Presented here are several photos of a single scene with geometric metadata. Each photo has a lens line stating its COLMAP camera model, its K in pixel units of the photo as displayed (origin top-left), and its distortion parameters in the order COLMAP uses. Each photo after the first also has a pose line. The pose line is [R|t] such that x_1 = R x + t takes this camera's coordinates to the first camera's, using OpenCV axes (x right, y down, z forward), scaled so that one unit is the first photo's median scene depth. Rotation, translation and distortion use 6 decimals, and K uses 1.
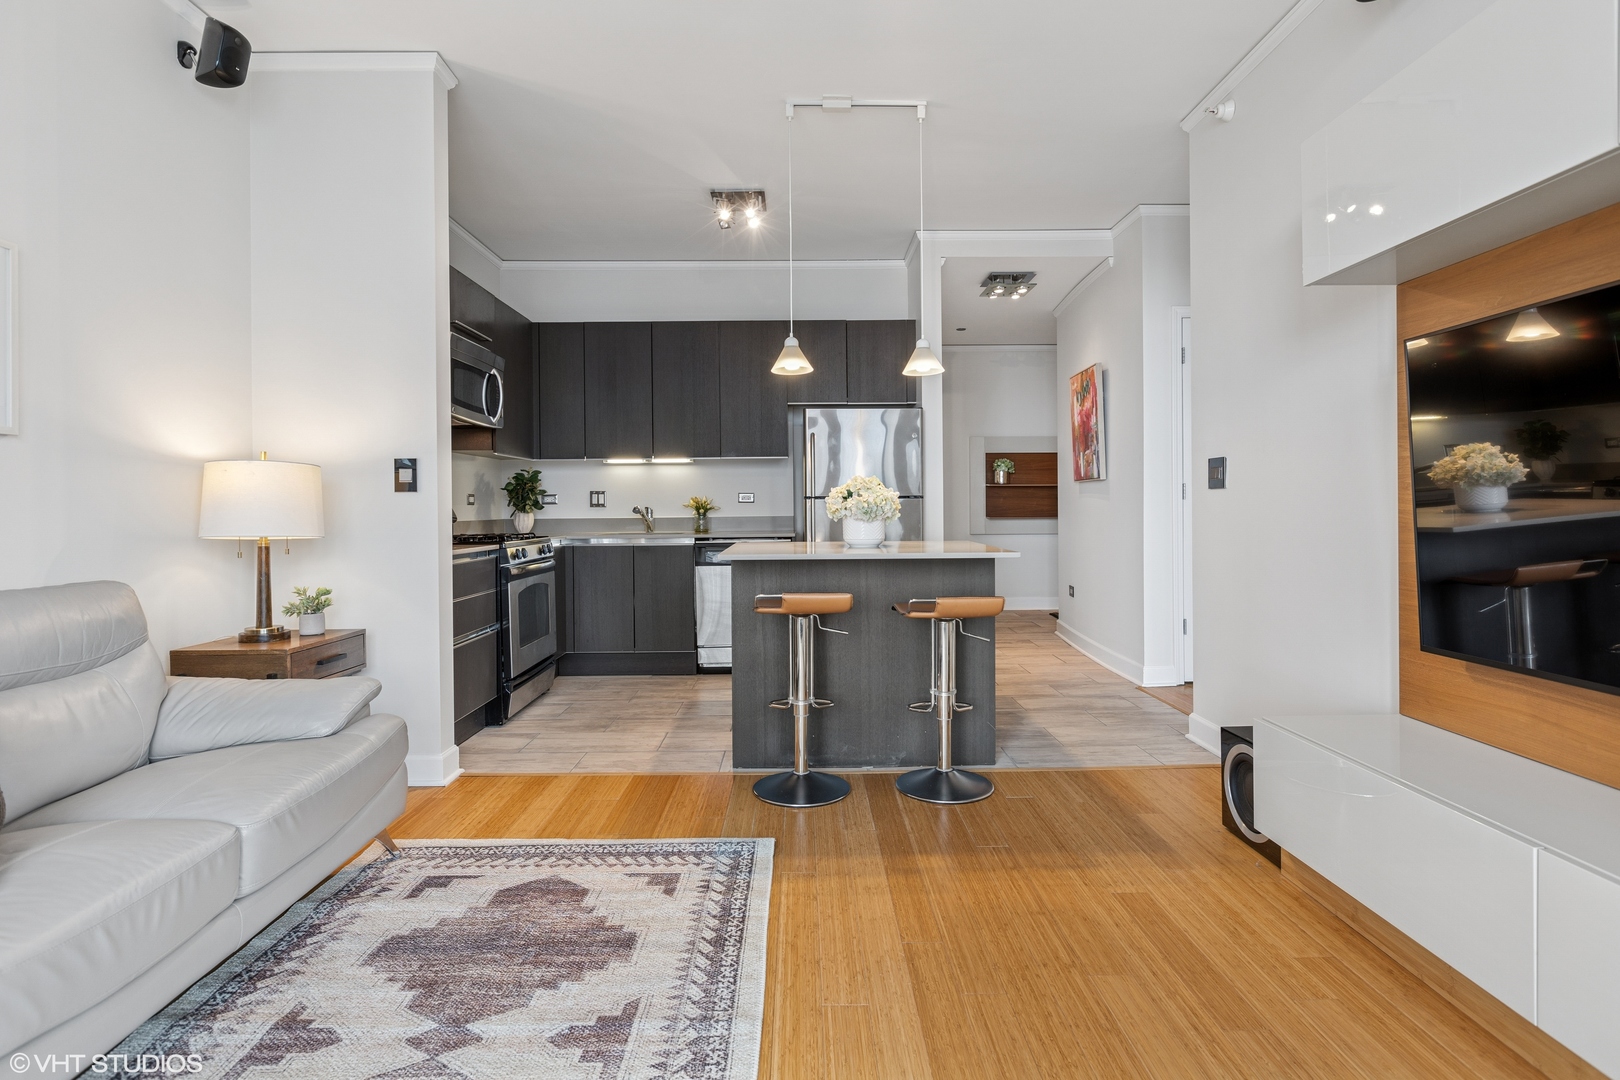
lens RADIAL K [[807.3, 0, 814.9], [0, 807.3, 509.9], [0, 0, 1]] dist [-0.000939, -0.002833]
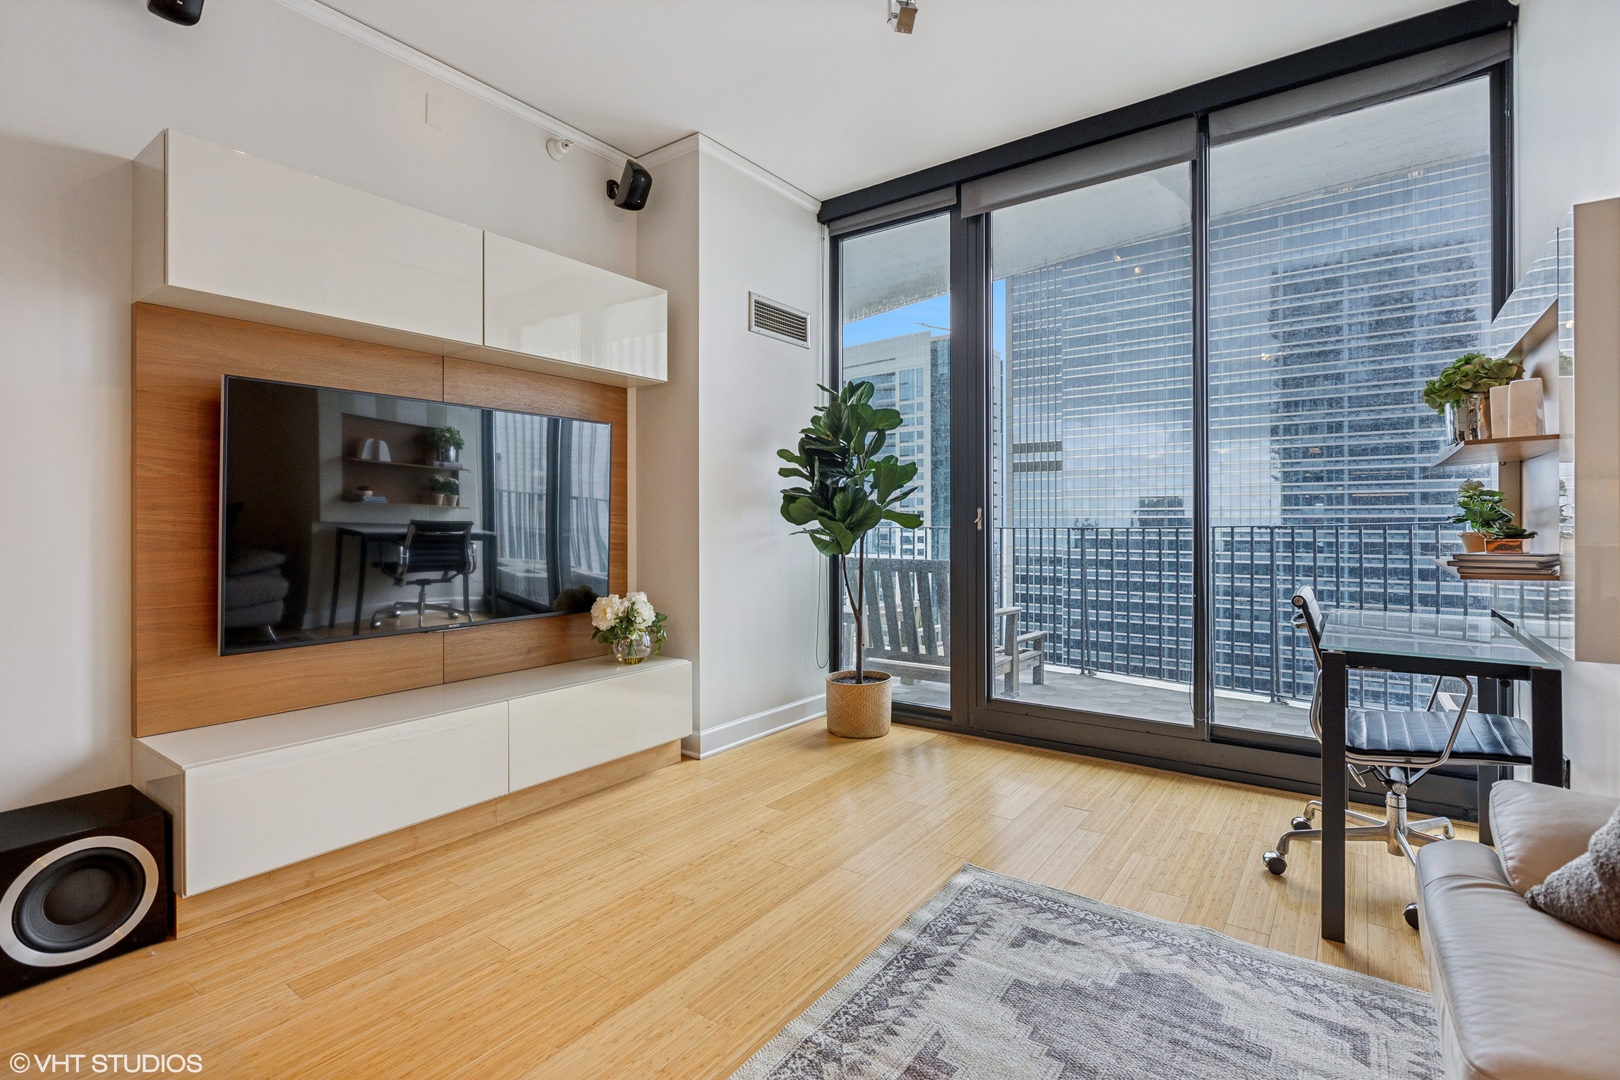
lens RADIAL K [[744.1, 0, 807.7], [0, 744.1, 530.1], [0, 0, 1]] dist [-0.005780, -0.000286]
pose [[-0.798160, 0.002489, 0.602440, -0.312443], [0.008415, 0.999940, 0.007017, 0.000580], [-0.602387, 0.010671, -0.798133, 0.819828]]
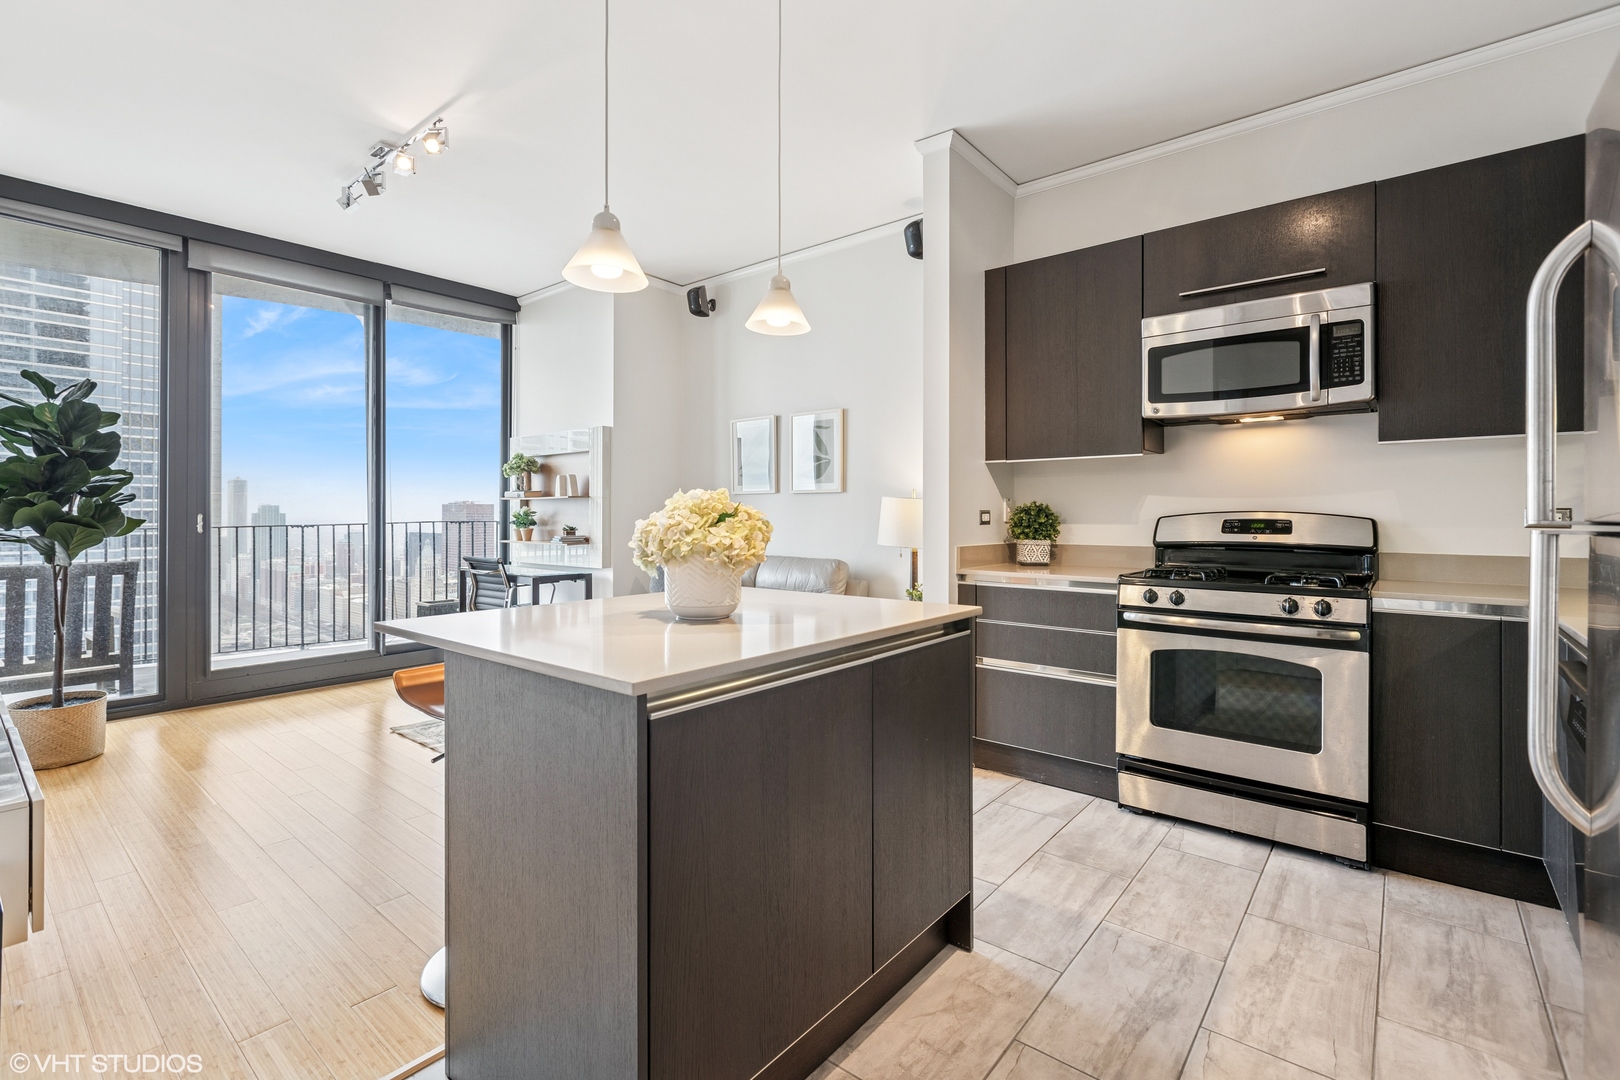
lens RADIAL K [[726.2, 0, 797.9], [0, 726.2, 528.0], [0, 0, 1]] dist [-0.001457, 0.000462]
pose [[-0.655747, 0.019227, -0.754736, 0.392542], [-0.000253, 0.999670, 0.025687, -0.027363], [0.754981, 0.017036, -0.655526, 1.388323]]
